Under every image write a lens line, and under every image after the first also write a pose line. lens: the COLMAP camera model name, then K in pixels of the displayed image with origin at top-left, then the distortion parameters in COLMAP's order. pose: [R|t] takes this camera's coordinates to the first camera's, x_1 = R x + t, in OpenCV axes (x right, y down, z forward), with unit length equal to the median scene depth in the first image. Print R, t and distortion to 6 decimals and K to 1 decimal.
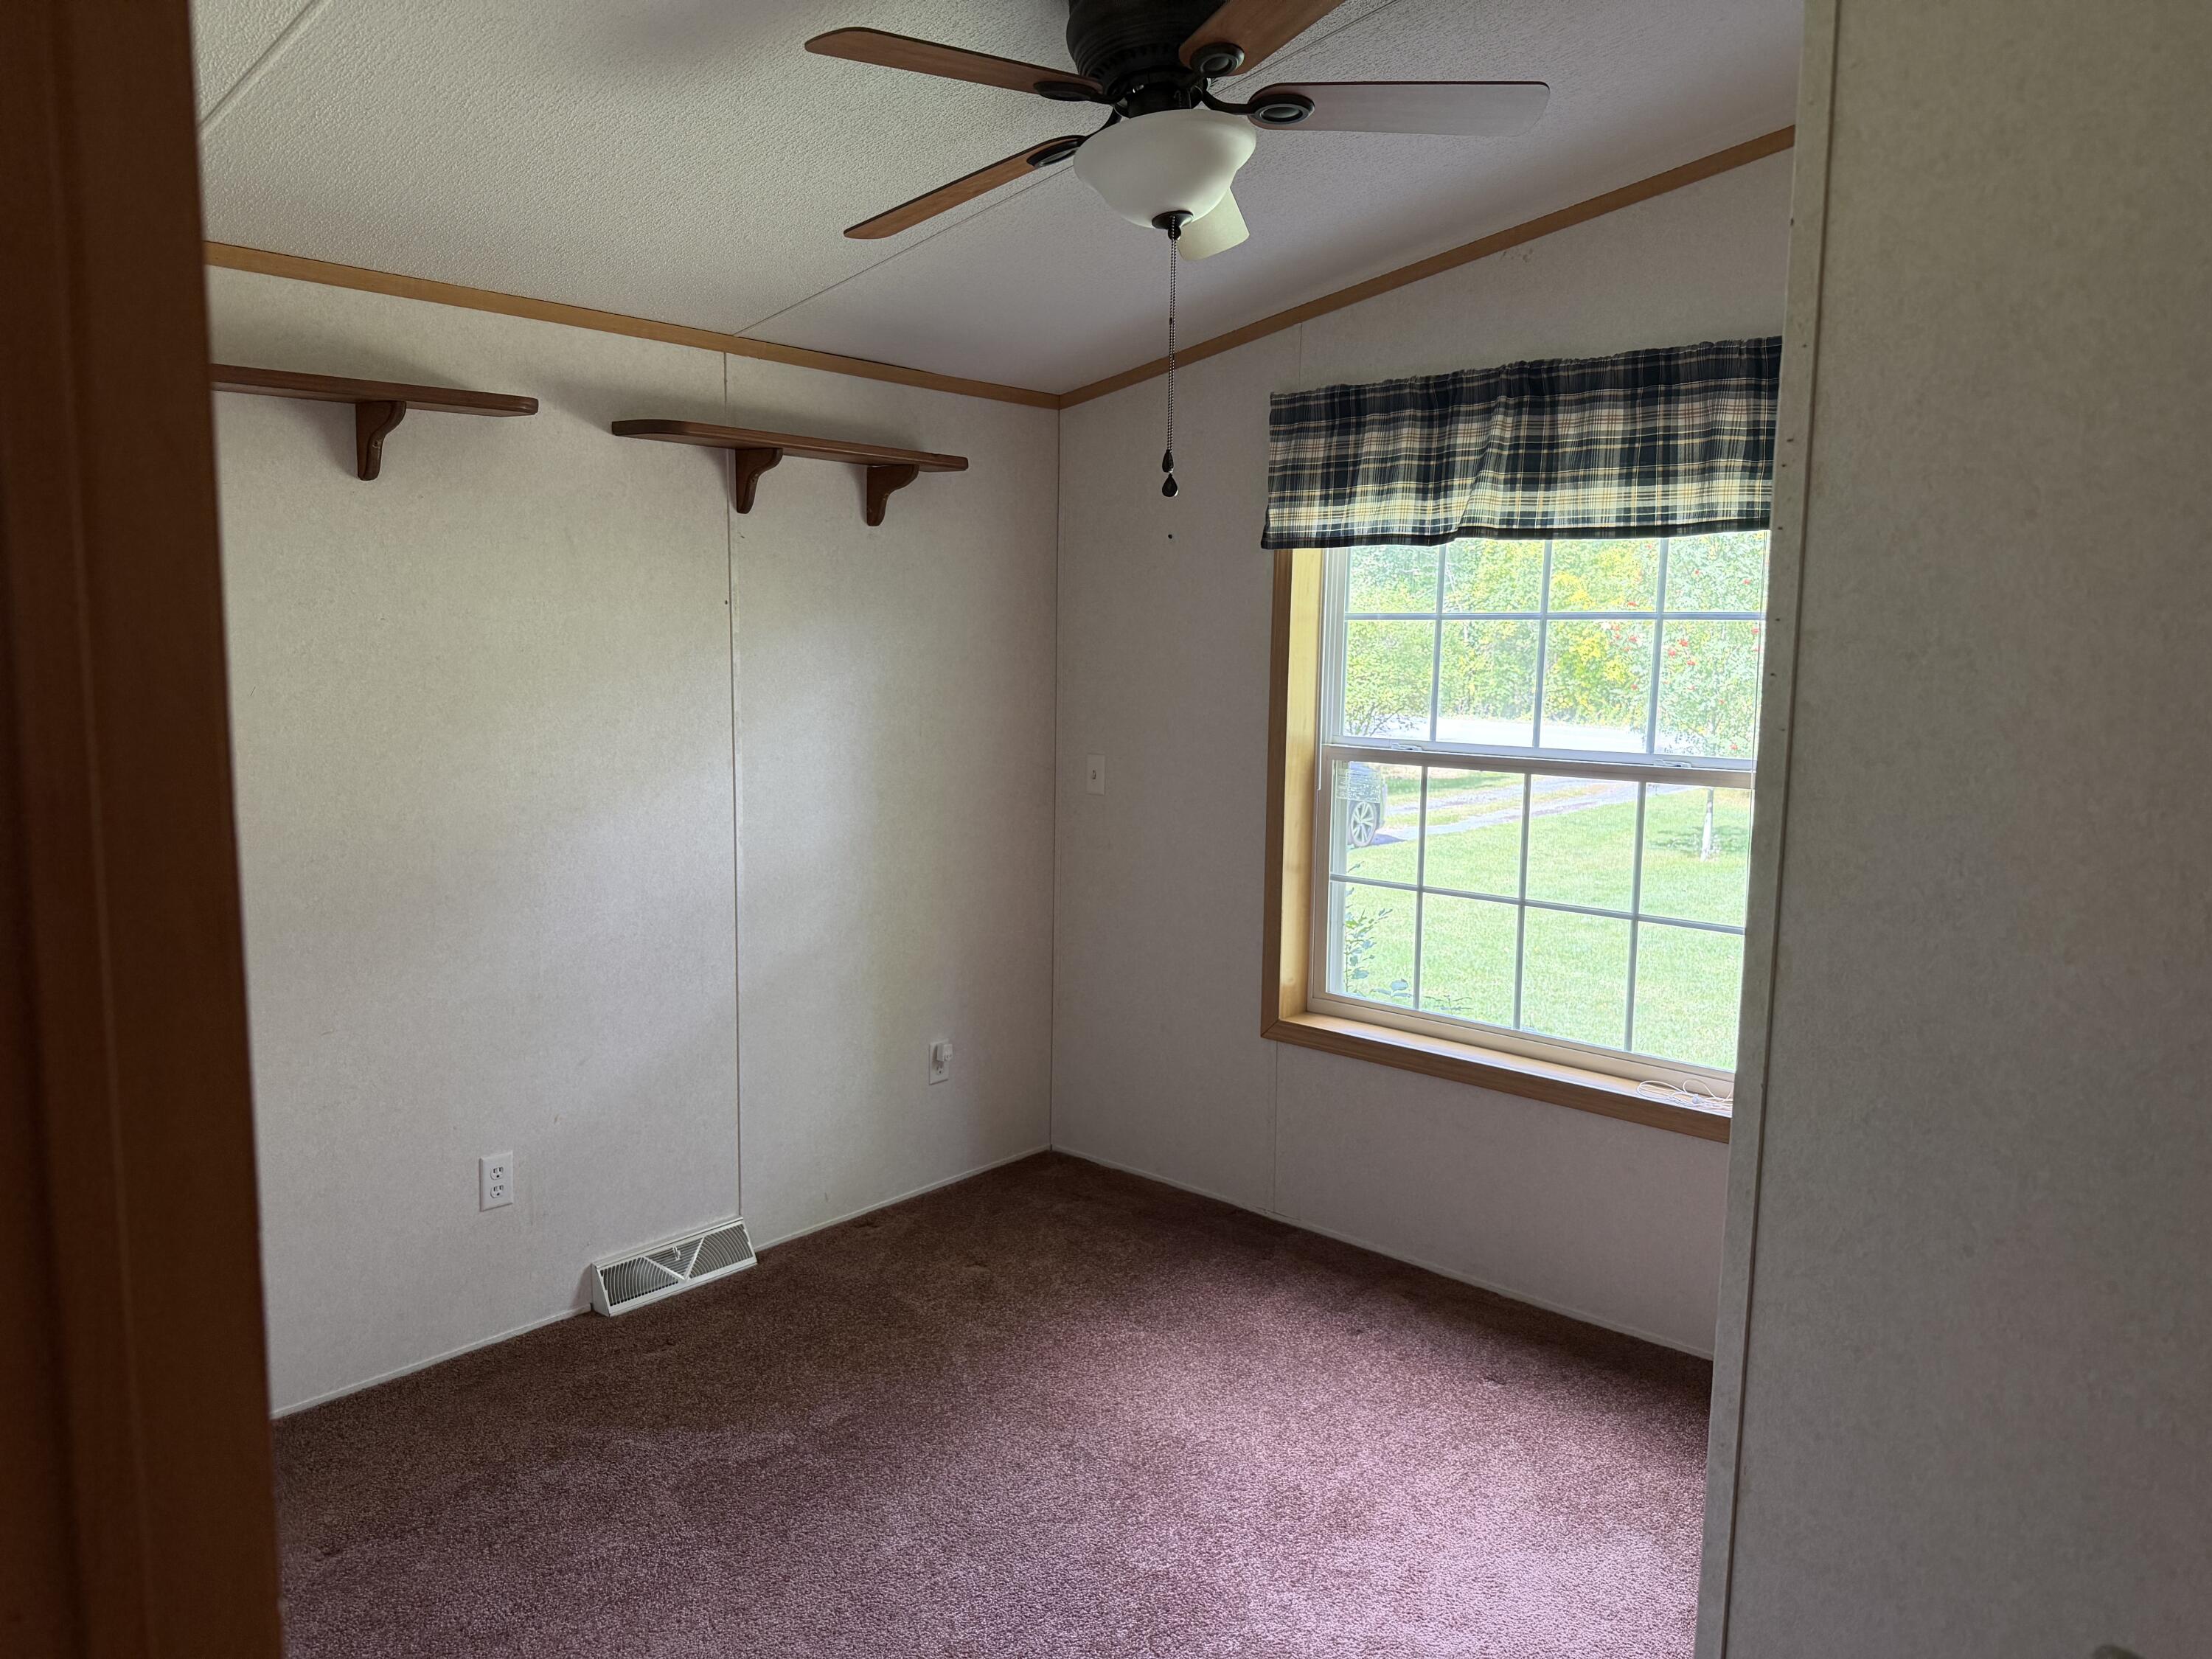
lens RADIAL K [[1538.5, 0, 1106.0], [0, 1538.5, 829.5], [0, 0, 1]] dist [0.158278, -0.316756]
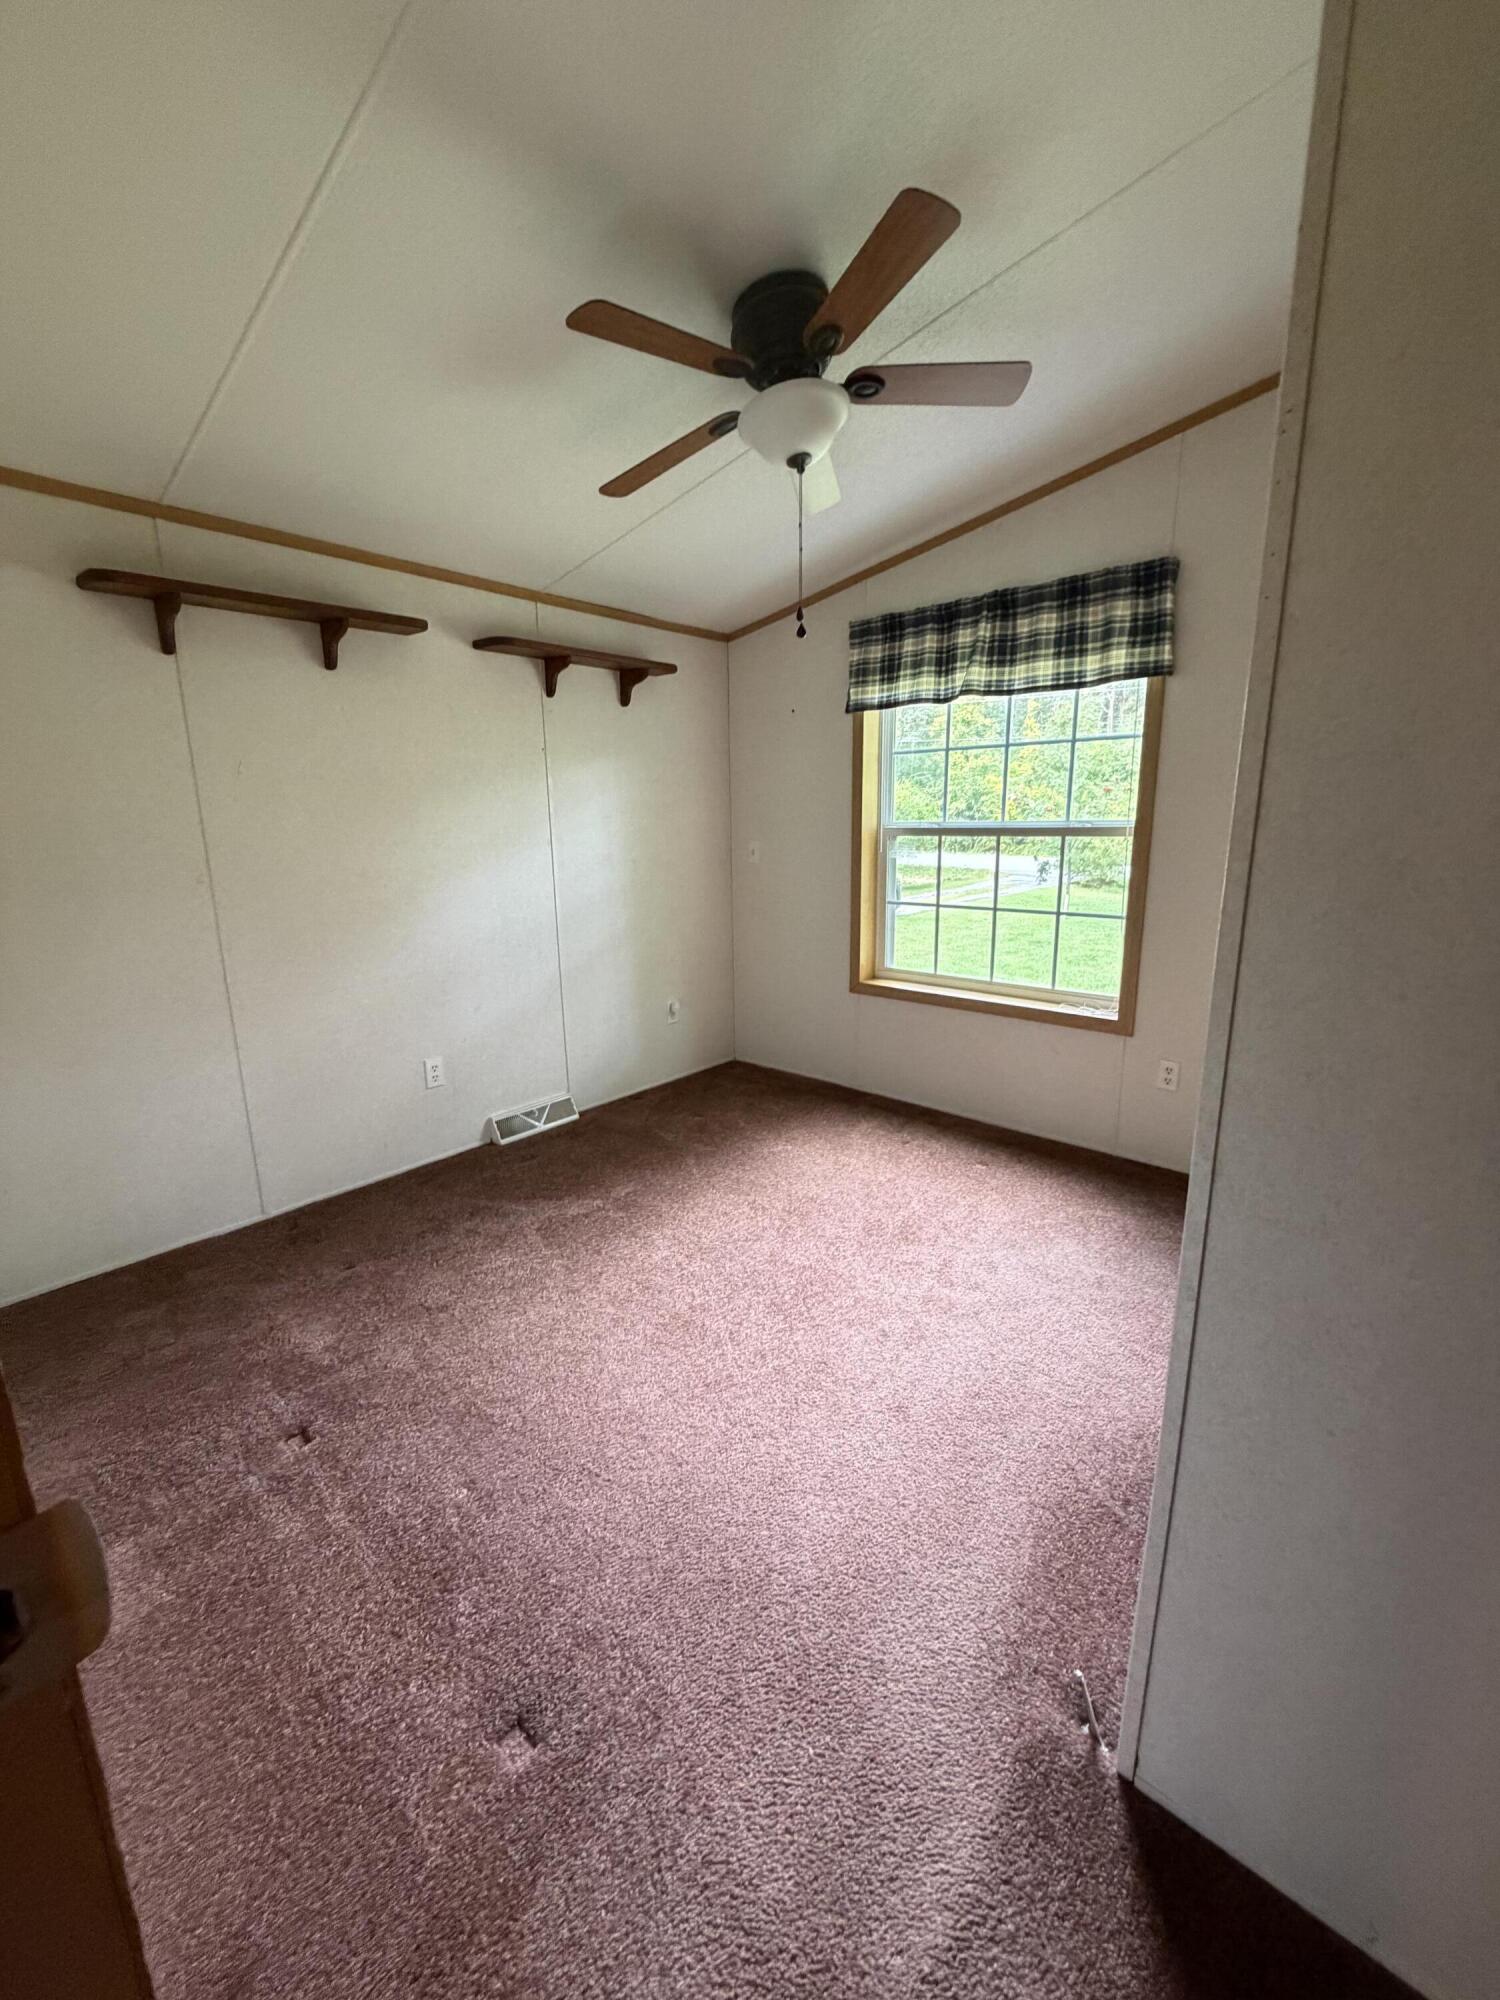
lens RADIAL K [[792.1, 0, 753.6], [0, 792.1, 991.4], [0, 0, 1]] dist [0.008638, 0.000143]
pose [[0.999618, -0.027540, -0.002338, -0.011798], [0.027639, 0.995662, 0.088843, 0.055775], [-0.000119, -0.088874, 0.996043, 0.085272]]
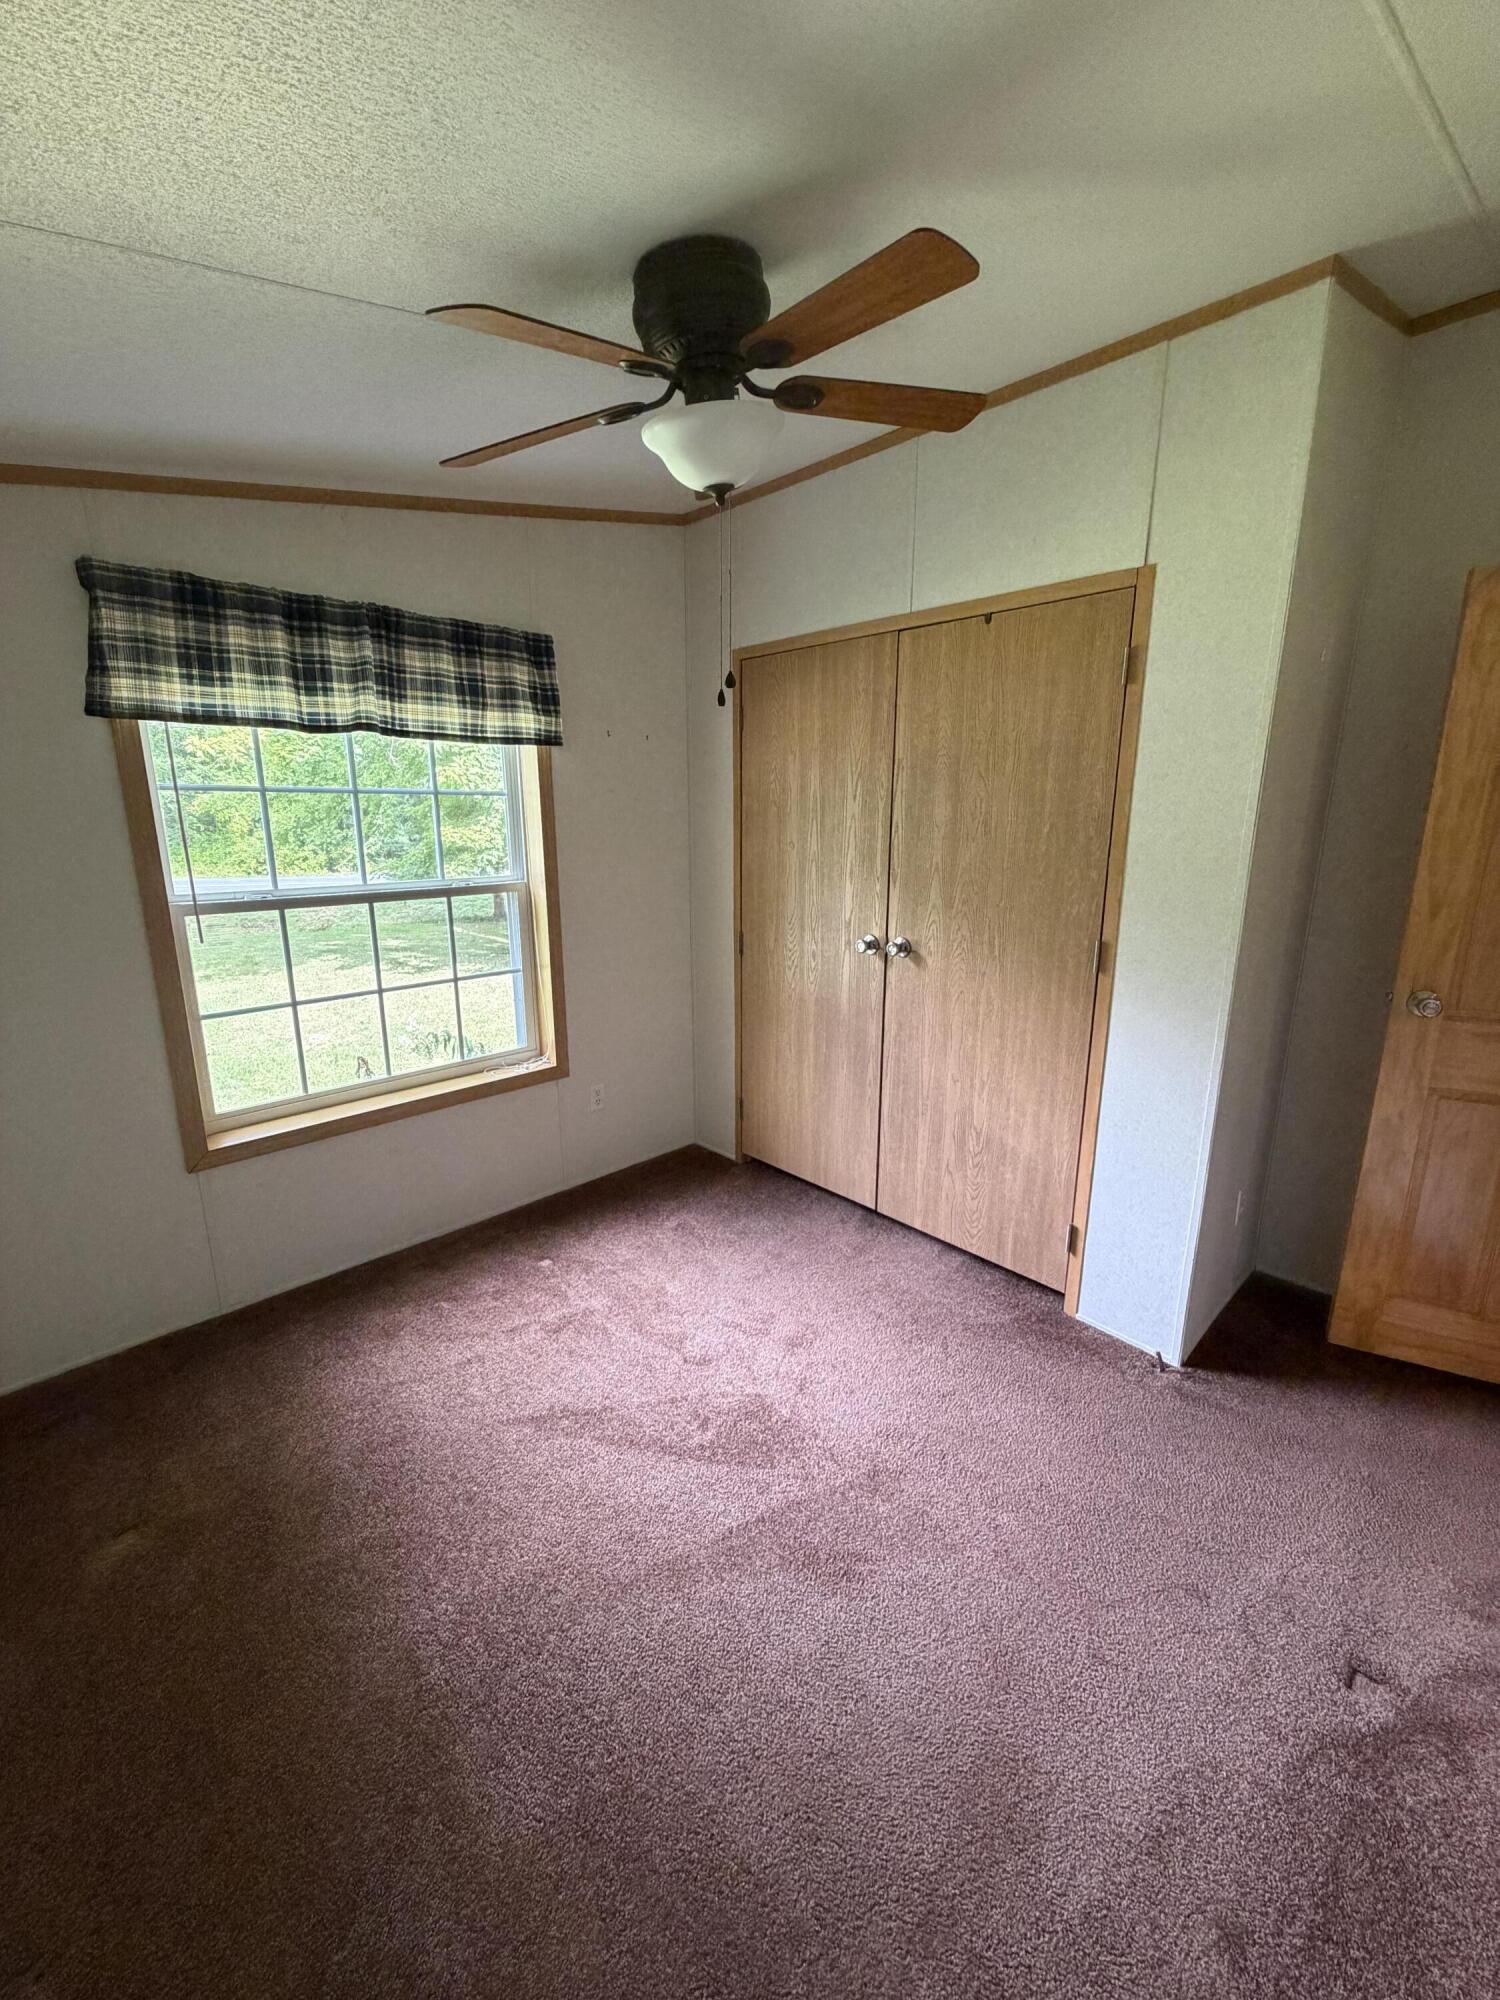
lens RADIAL K [[796.0, 0, 752.2], [0, 796.0, 993.3], [0, 0, 1]] dist [-0.002162, 0.000419]
pose [[0.078328, -0.239736, 0.967673, -0.457956], [0.119784, 0.965887, 0.229598, -0.086568], [-0.989705, 0.097928, 0.104372, 0.619465]]
